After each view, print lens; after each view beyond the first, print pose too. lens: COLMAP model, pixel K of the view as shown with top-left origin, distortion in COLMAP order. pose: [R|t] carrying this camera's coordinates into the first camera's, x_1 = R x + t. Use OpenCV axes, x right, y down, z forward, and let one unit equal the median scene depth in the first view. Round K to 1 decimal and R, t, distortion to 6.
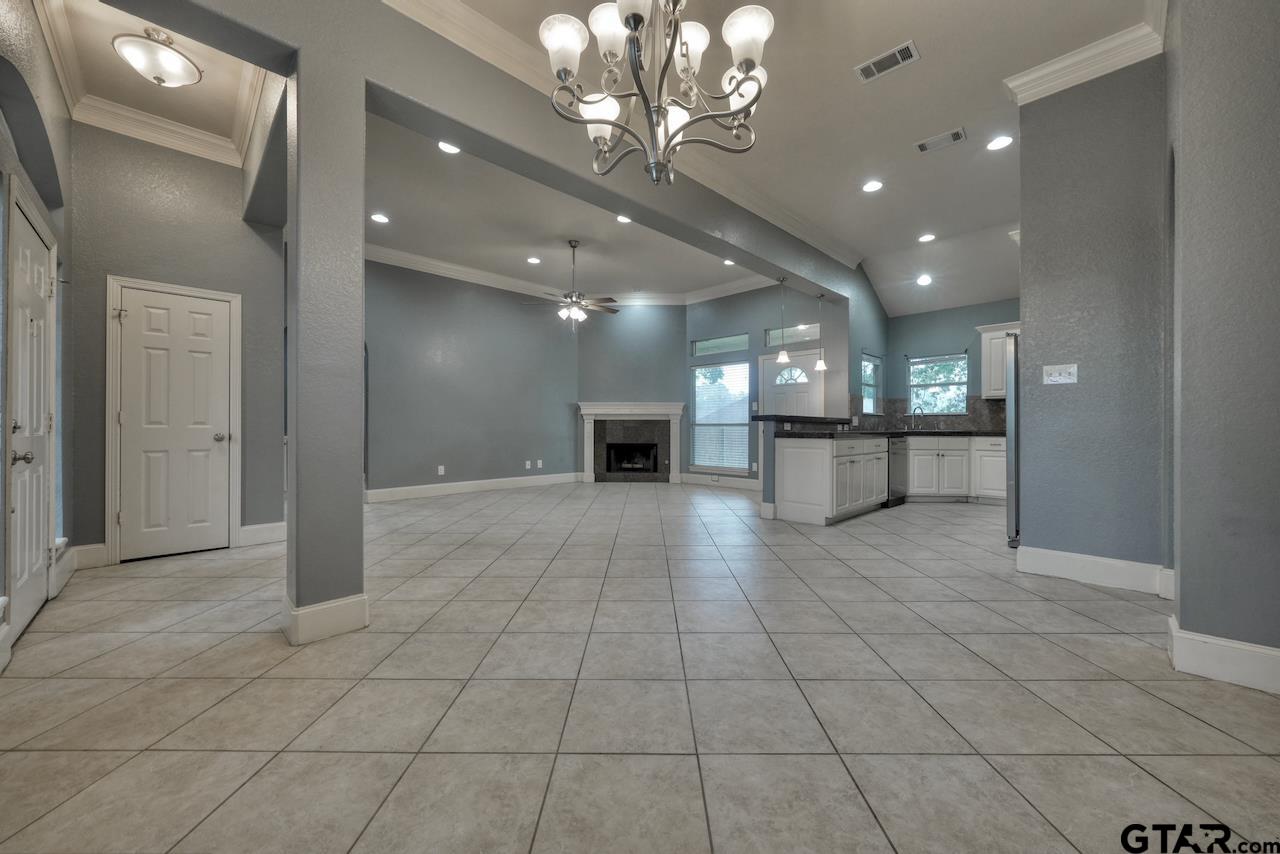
lens RADIAL K [[493.4, 0, 636.8], [0, 493.4, 423.6], [0, 0, 1]] dist [-0.000308, -0.000024]
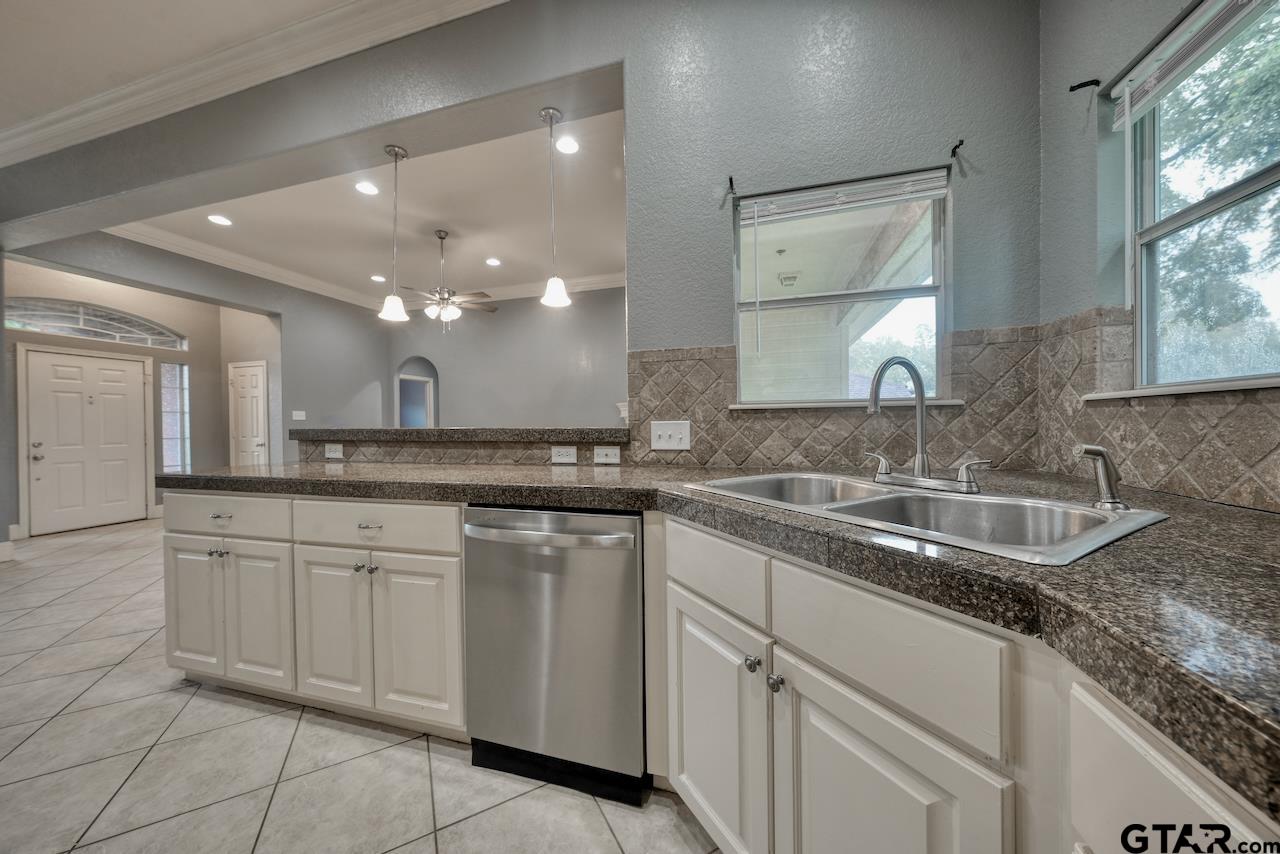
lens RADIAL K [[431.9, 0, 648.3], [0, 431.9, 428.3], [0, 0, 1]] dist [-0.005360, 0.001142]
pose [[0.486446, 0.001966, -0.873709, 0.692994], [0.021470, 0.999669, 0.014203, -0.013417], [0.873447, -0.025667, 0.486242, 0.877550]]
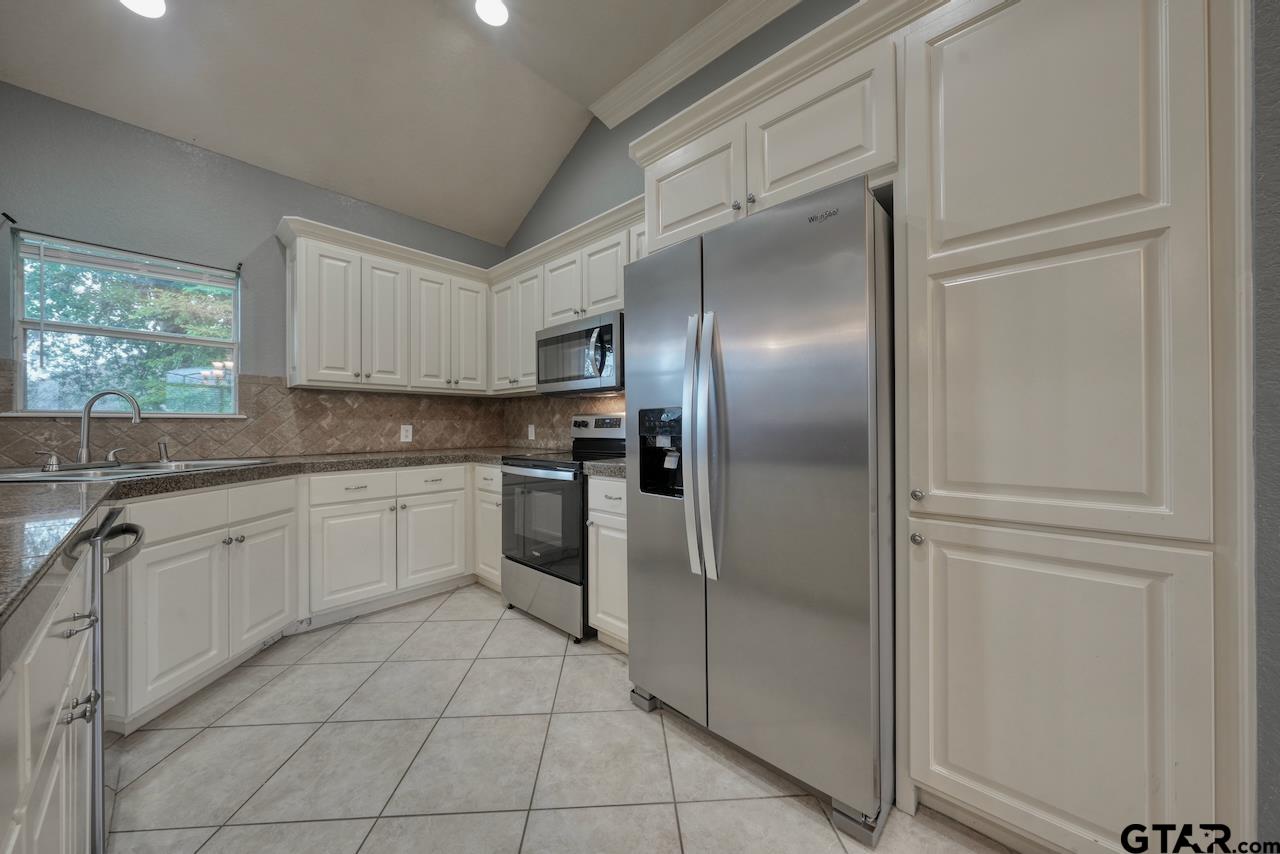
lens RADIAL K [[431.9, 0, 642.3], [0, 431.9, 425.4], [0, 0, 1]] dist [-0.005360, 0.001142]
pose [[-0.055440, 0.001437, 0.998461, 0.299736], [-0.003610, 0.999992, -0.001639, -0.014122], [-0.998455, -0.003695, -0.055435, 0.716729]]
